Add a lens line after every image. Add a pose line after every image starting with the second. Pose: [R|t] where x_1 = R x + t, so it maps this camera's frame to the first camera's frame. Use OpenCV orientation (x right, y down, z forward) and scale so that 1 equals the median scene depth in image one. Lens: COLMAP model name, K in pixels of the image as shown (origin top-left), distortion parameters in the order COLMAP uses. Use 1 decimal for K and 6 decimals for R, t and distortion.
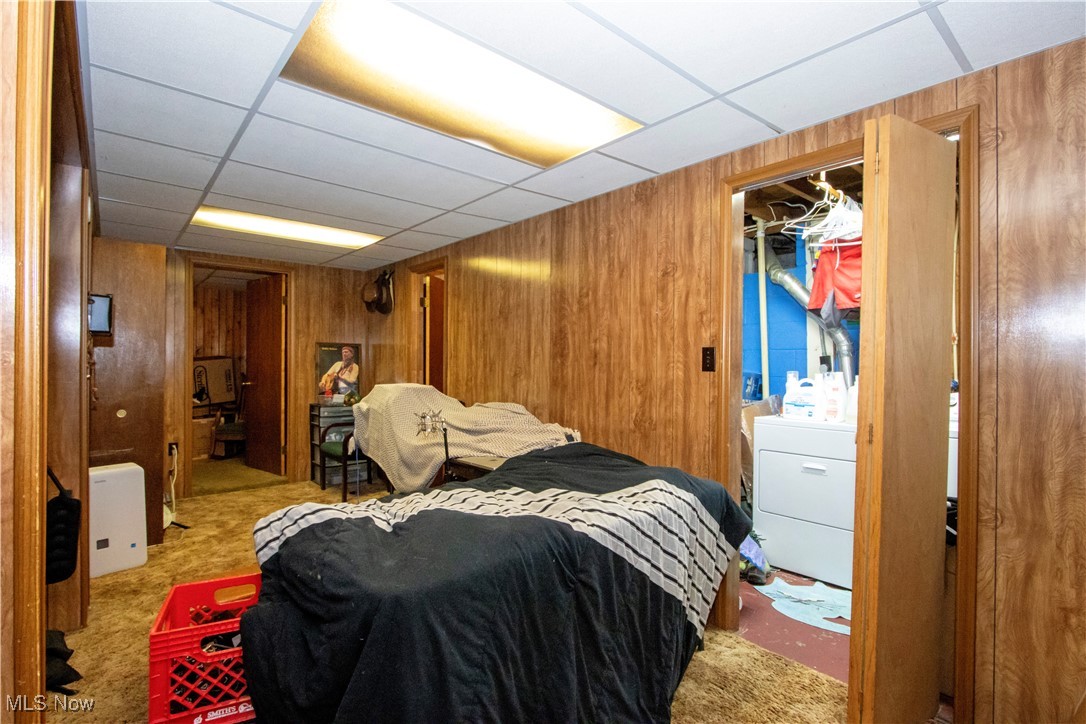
lens RADIAL K [[508.5, 0, 542.5], [0, 508.5, 362.1], [0, 0, 1]] dist [-0.005722, -0.000638]
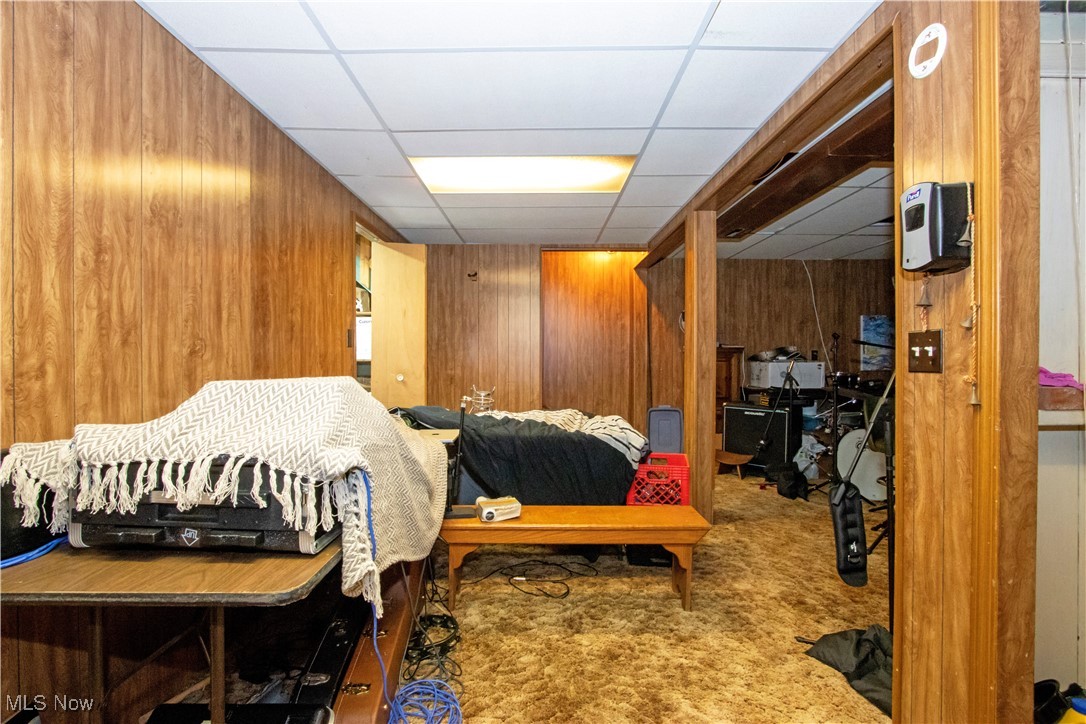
lens RADIAL K [[508.5, 0, 542.7], [0, 508.5, 358.4], [0, 0, 1]] dist [-0.005722, -0.000638]
pose [[-0.761512, -0.008250, 0.648099, -0.715688], [-0.005066, 0.999964, 0.006777, 0.027594], [-0.648132, 0.001877, -0.761526, 1.284220]]
